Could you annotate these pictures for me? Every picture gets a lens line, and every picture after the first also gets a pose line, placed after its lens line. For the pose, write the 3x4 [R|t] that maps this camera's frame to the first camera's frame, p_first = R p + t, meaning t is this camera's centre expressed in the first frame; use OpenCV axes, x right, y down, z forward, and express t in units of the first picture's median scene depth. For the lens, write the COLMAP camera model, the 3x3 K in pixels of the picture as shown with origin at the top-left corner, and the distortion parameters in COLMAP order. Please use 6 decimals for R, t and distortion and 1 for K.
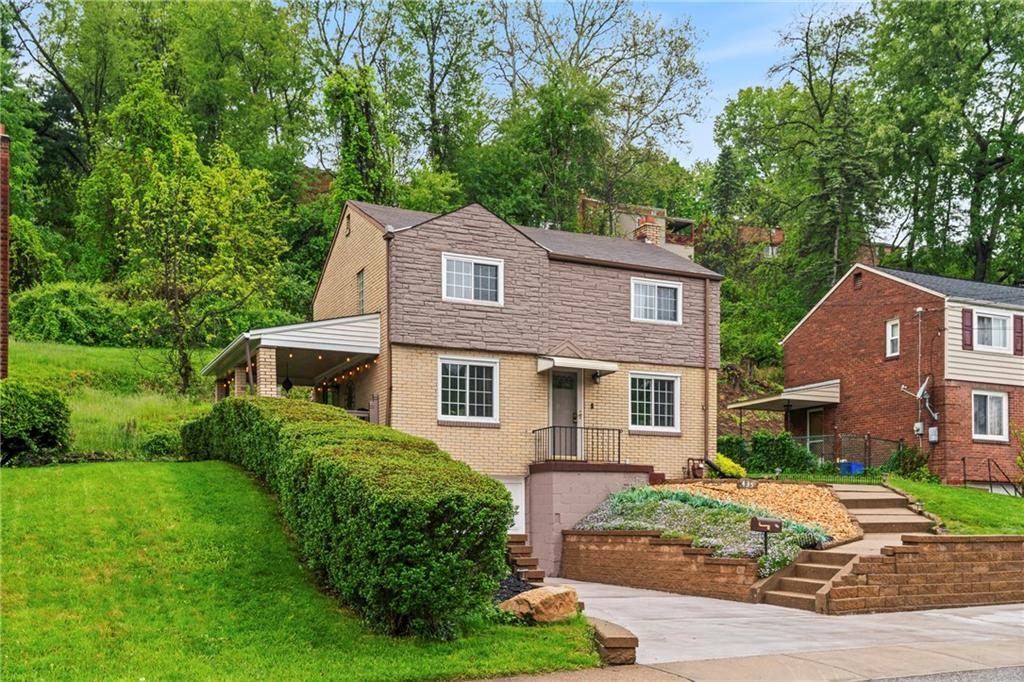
lens RADIAL K [[1056.3, 0, 519.6], [0, 1056.3, 517.7], [0, 0, 1]] dist [-0.007089, 0.009422]
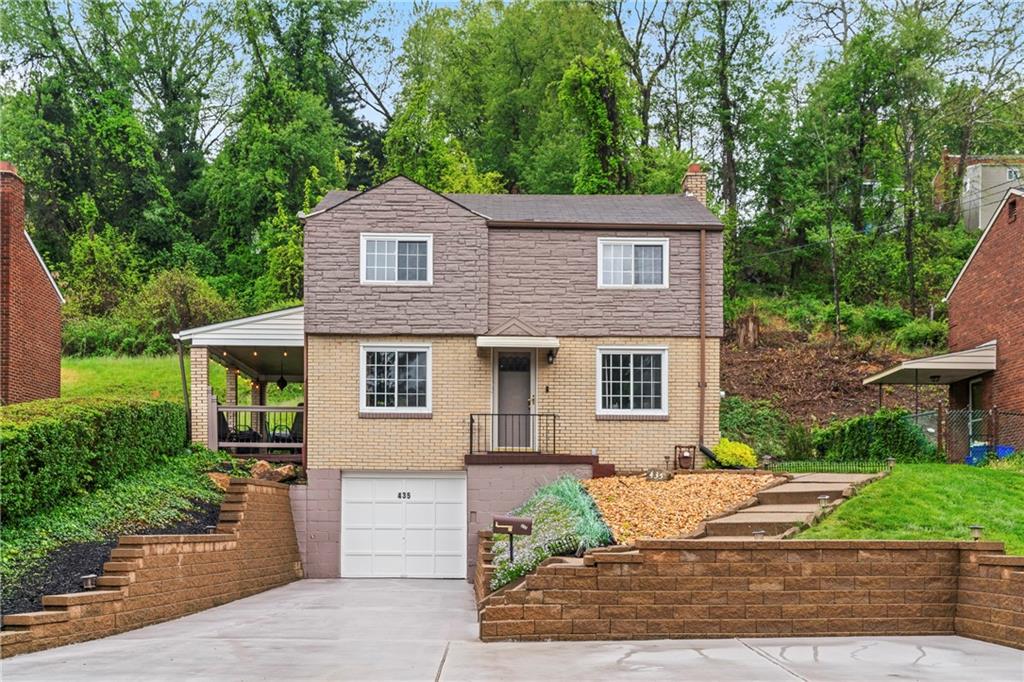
lens RADIAL K [[1056.3, 0, 519.6], [0, 1056.3, 517.7], [0, 0, 1]] dist [-0.007089, 0.009422]
pose [[0.911954, -0.000328, -0.410293, 0.420716], [0.000766, 0.999999, 0.000903, 0.000291], [0.410292, -0.001137, 0.911954, 0.194710]]
